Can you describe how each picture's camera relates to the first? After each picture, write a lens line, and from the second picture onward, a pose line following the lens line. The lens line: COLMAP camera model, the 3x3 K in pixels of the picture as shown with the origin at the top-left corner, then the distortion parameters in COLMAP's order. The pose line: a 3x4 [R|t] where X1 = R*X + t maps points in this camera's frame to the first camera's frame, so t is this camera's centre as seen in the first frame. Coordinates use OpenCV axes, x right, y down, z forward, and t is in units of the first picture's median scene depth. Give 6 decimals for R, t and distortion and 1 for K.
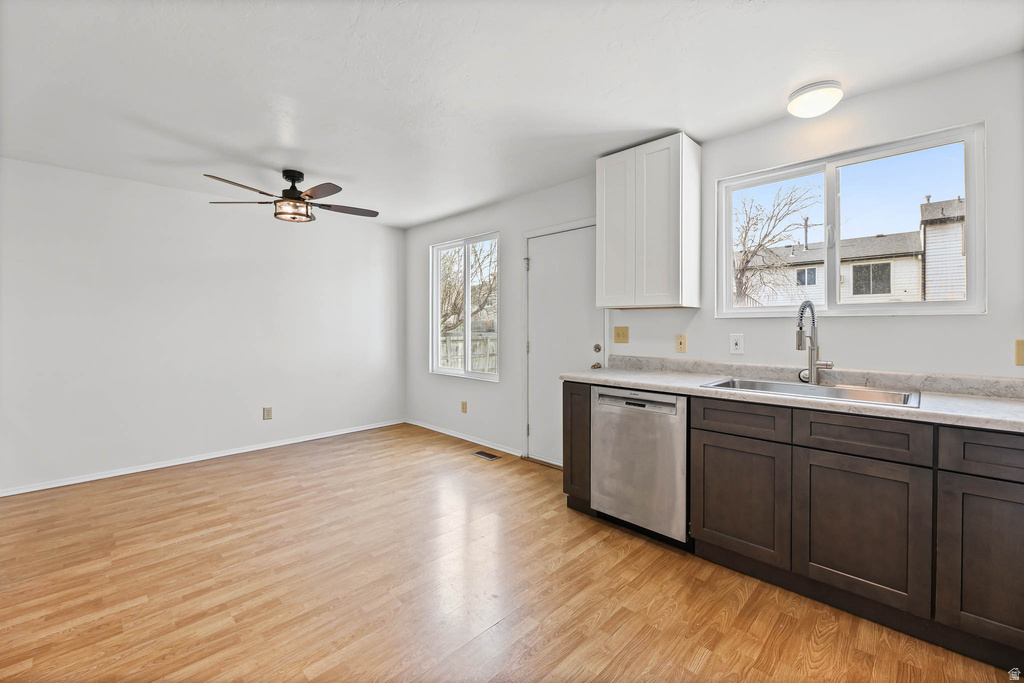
lens RADIAL K [[419.3, 0, 515.0], [0, 419.3, 326.6], [0, 0, 1]] dist [0.000630, -0.002407]
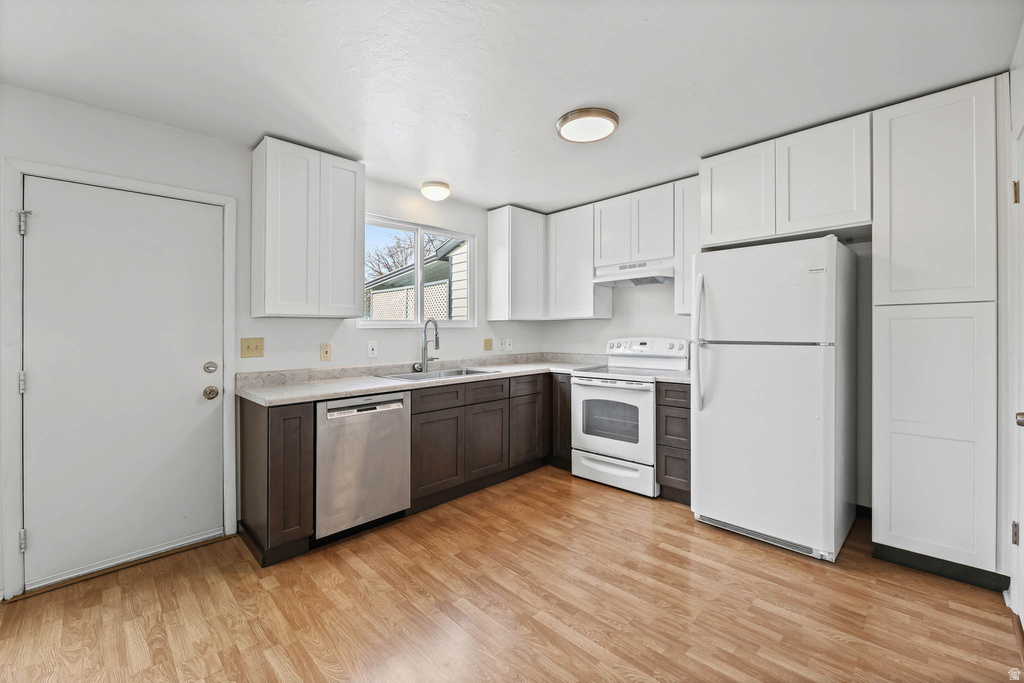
lens RADIAL K [[419.3, 0, 522.8], [0, 419.3, 331.9], [0, 0, 1]] dist [0.000630, -0.002407]
pose [[0.006255, -0.005875, 0.999963, -0.653355], [0.015662, 0.999861, 0.005776, -0.009348], [-0.999858, 0.015626, 0.006346, 0.499653]]
